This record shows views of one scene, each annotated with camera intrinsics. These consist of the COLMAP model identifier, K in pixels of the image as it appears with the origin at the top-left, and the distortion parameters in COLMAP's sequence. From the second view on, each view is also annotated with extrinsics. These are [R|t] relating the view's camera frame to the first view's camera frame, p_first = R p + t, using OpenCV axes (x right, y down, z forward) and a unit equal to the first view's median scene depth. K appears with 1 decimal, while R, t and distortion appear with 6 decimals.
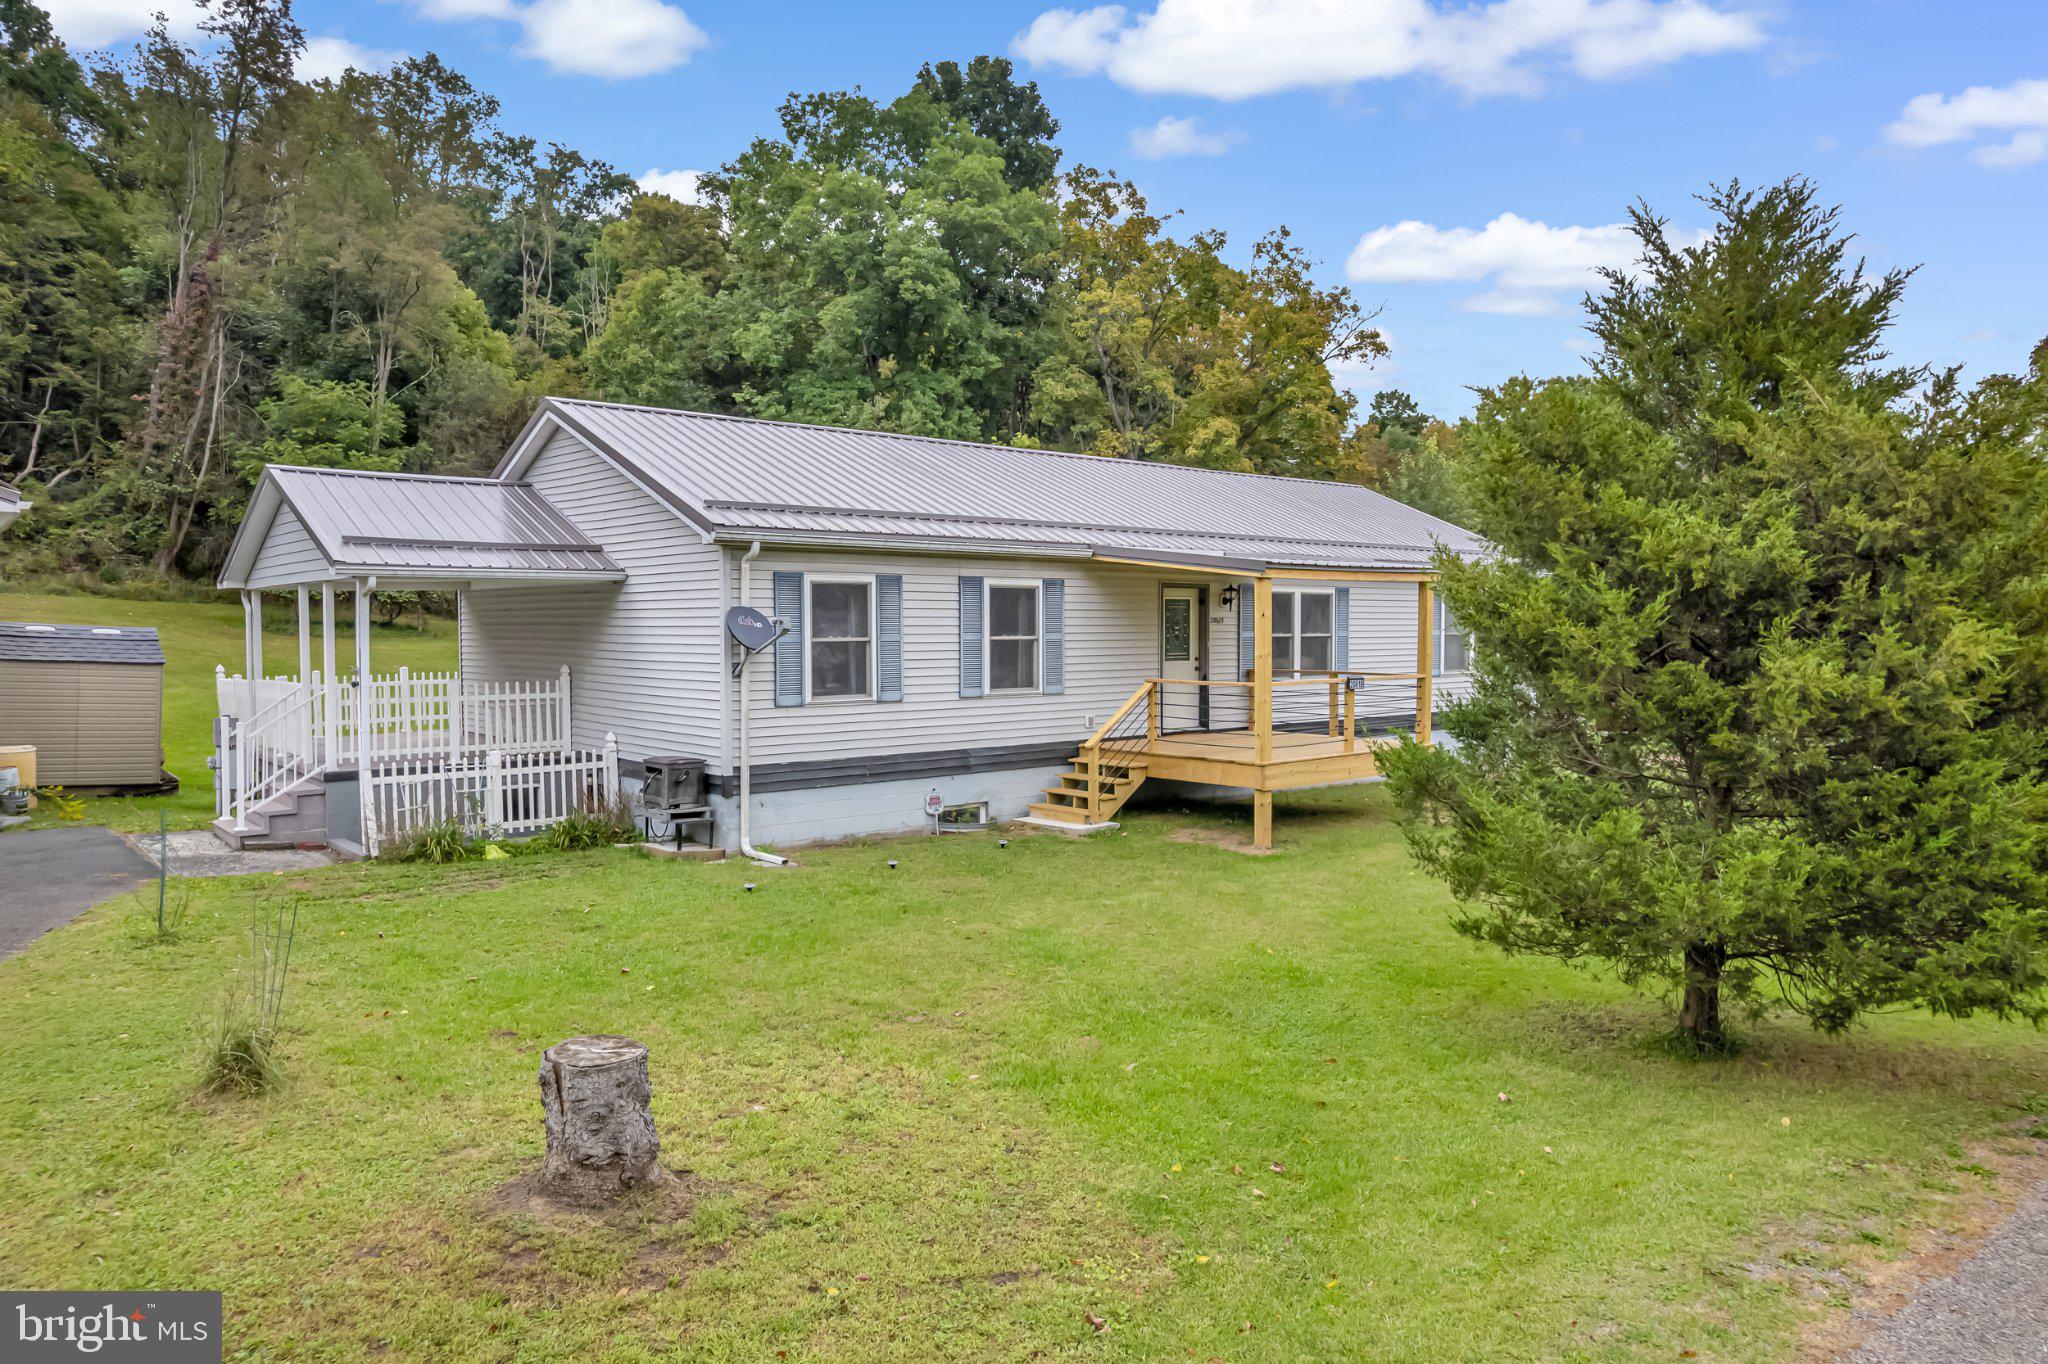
lens RADIAL K [[1274.4, 0, 982.8], [0, 1274.4, 656.2], [0, 0, 1]] dist [-0.033282, 0.042673]
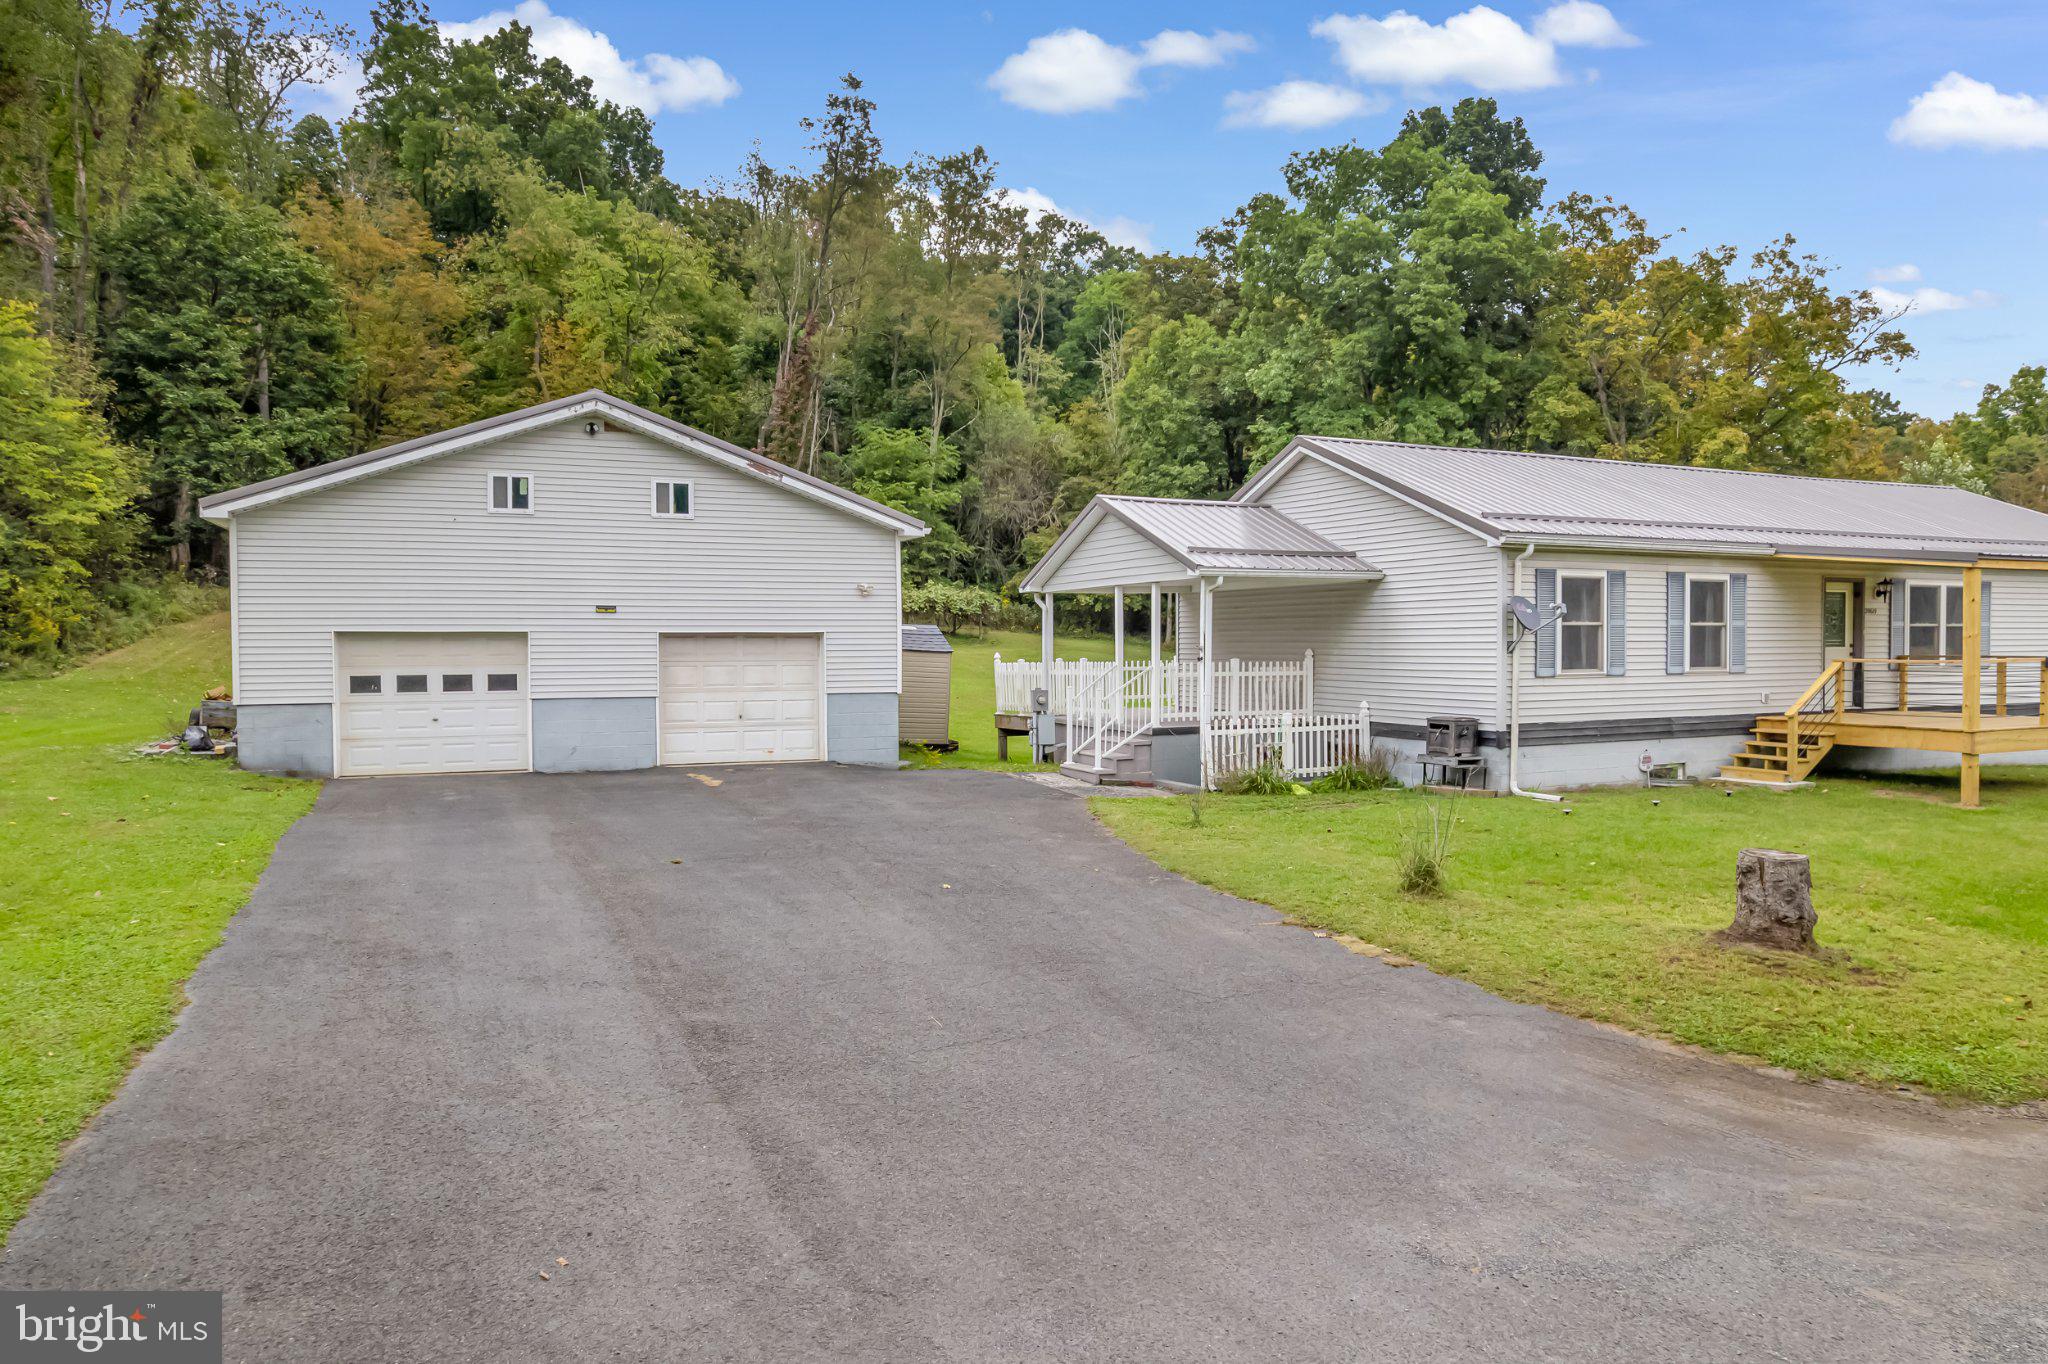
lens RADIAL K [[1274.4, 0, 982.8], [0, 1274.4, 656.2], [0, 0, 1]] dist [-0.033282, 0.042673]
pose [[0.970407, -0.001964, -0.241468, -0.155264], [-0.002715, 0.999815, -0.019046, 0.017779], [0.241460, 0.019138, 0.970222, -0.133938]]
